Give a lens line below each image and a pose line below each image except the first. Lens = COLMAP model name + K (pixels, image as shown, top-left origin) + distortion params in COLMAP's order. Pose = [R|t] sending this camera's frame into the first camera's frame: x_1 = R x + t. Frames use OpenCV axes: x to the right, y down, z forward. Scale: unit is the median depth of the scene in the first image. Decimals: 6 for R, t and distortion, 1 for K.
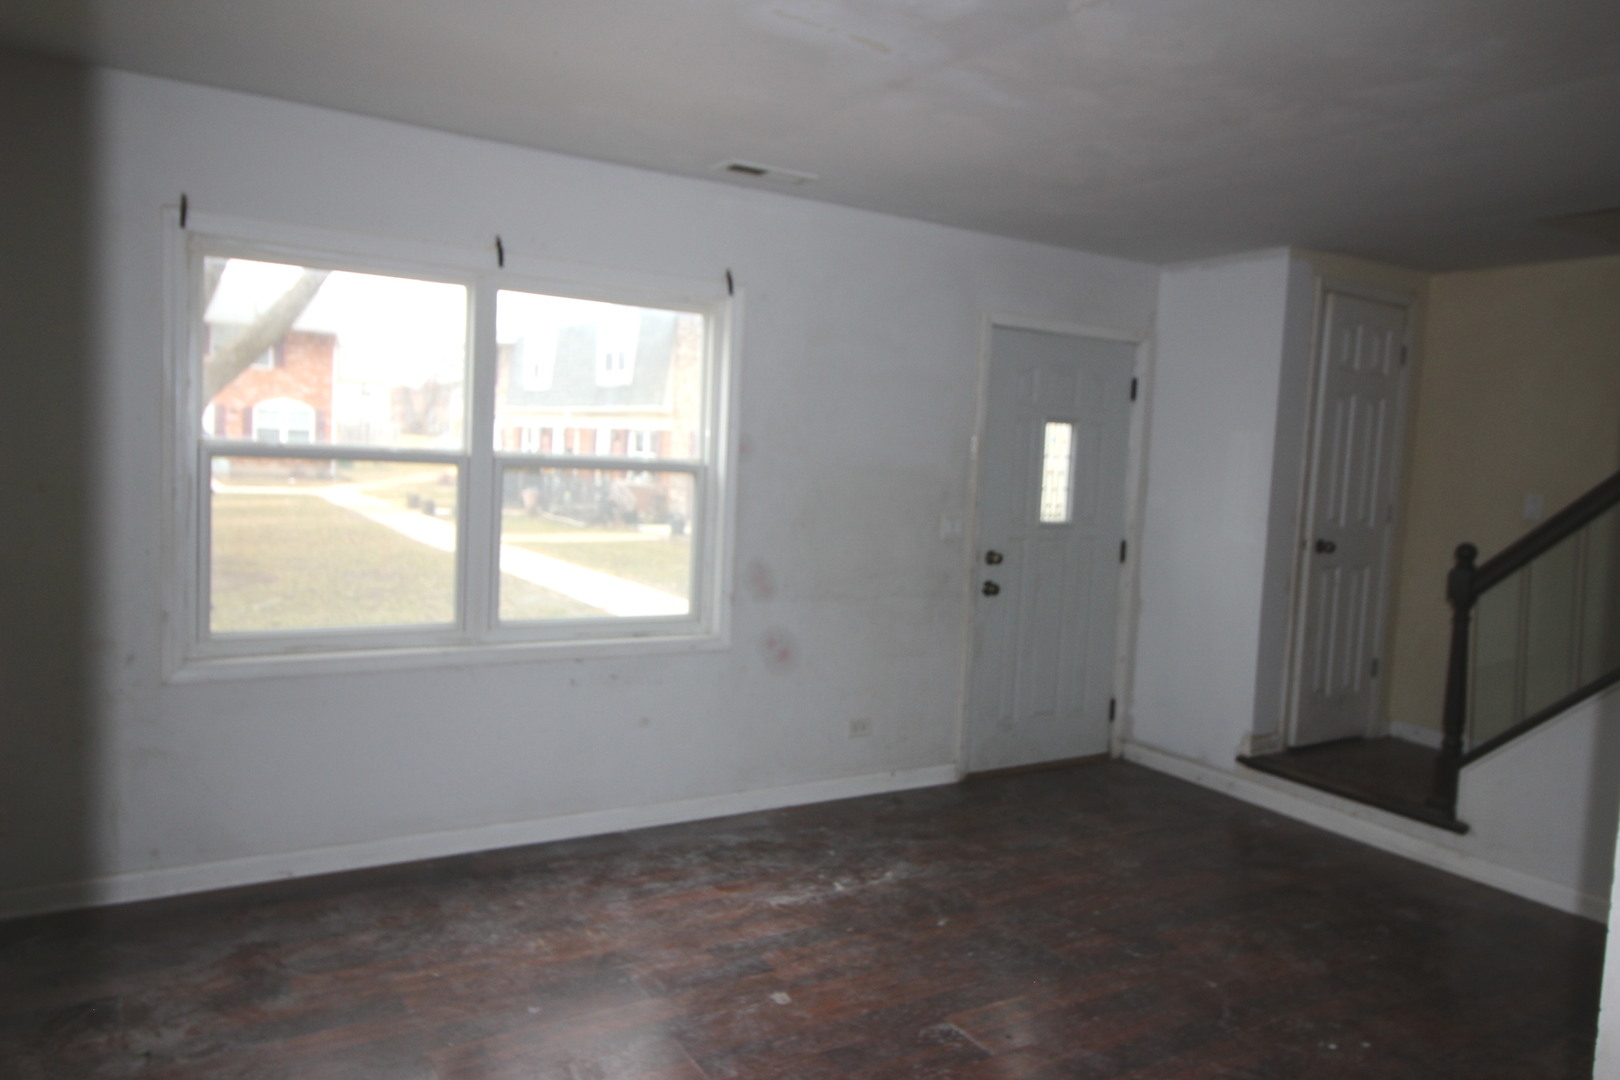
lens RADIAL K [[1114.1, 0, 811.9], [0, 1114.1, 540.4], [0, 0, 1]] dist [0.004946, 0.000268]
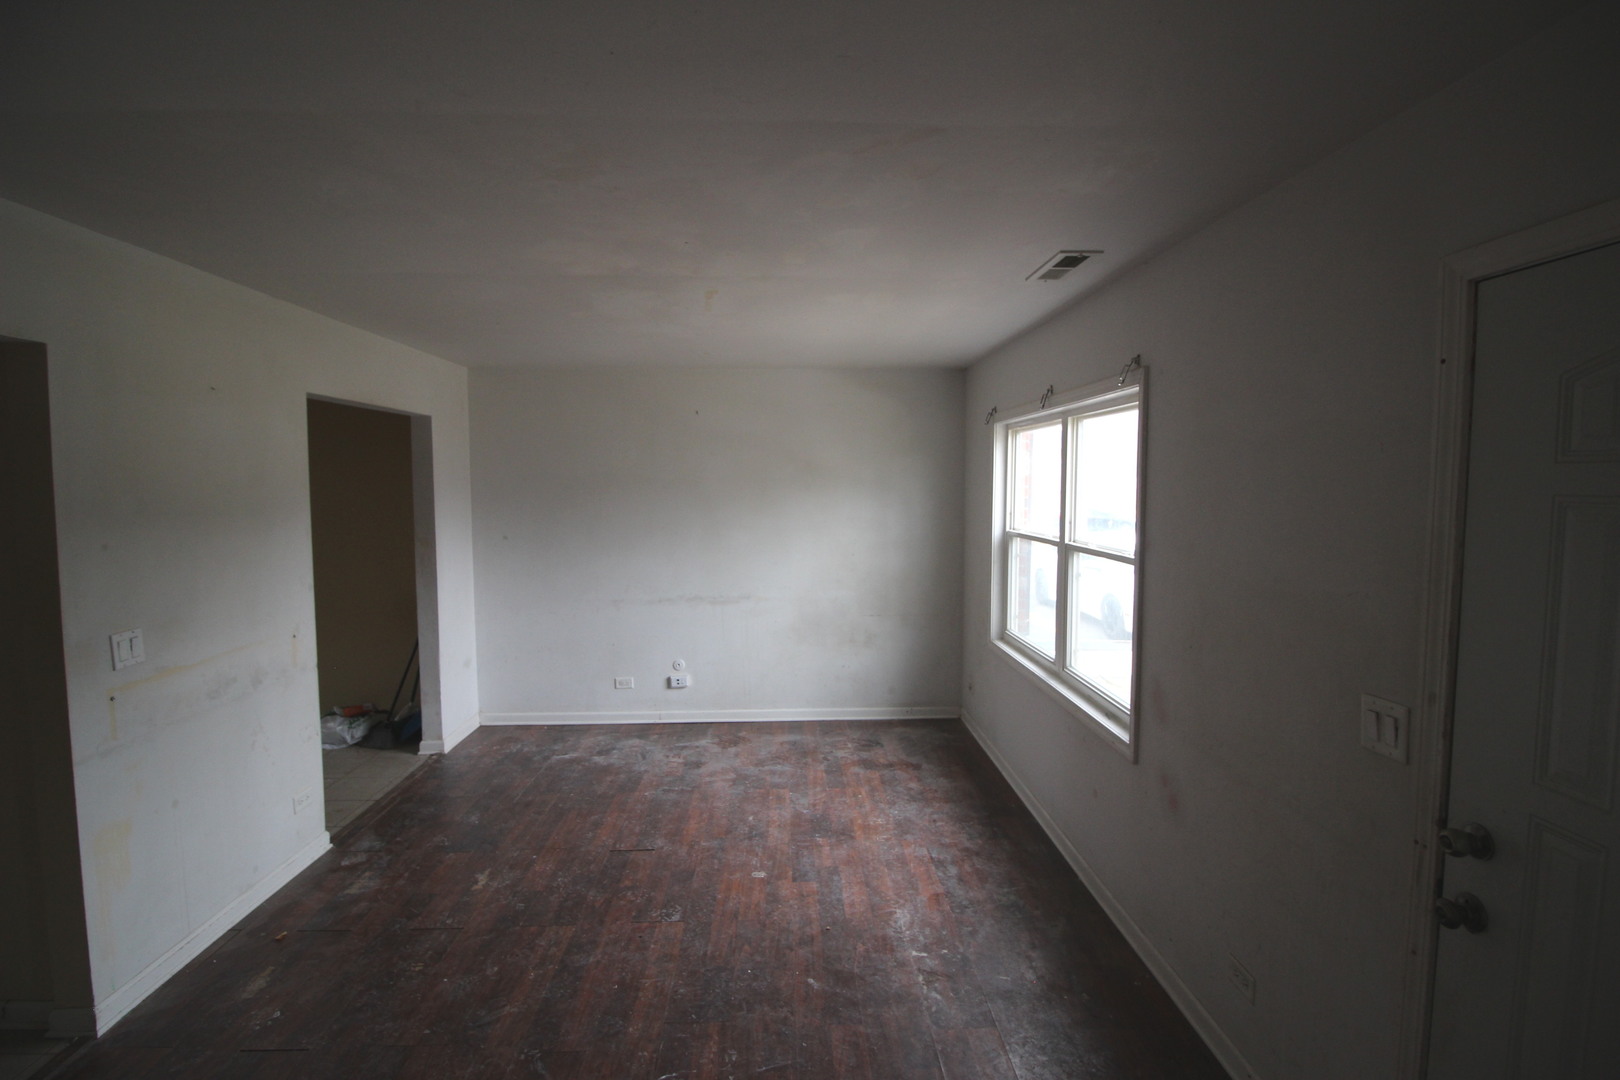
lens RADIAL K [[757.3, 0, 813.0], [0, 757.3, 535.2], [0, 0, 1]] dist [-0.005076, -0.002279]
pose [[-0.490981, 0.013786, -0.871061, 0.787559], [-0.092500, 0.993398, 0.067860, -0.140369], [0.866246, 0.113891, -0.486464, 1.385157]]
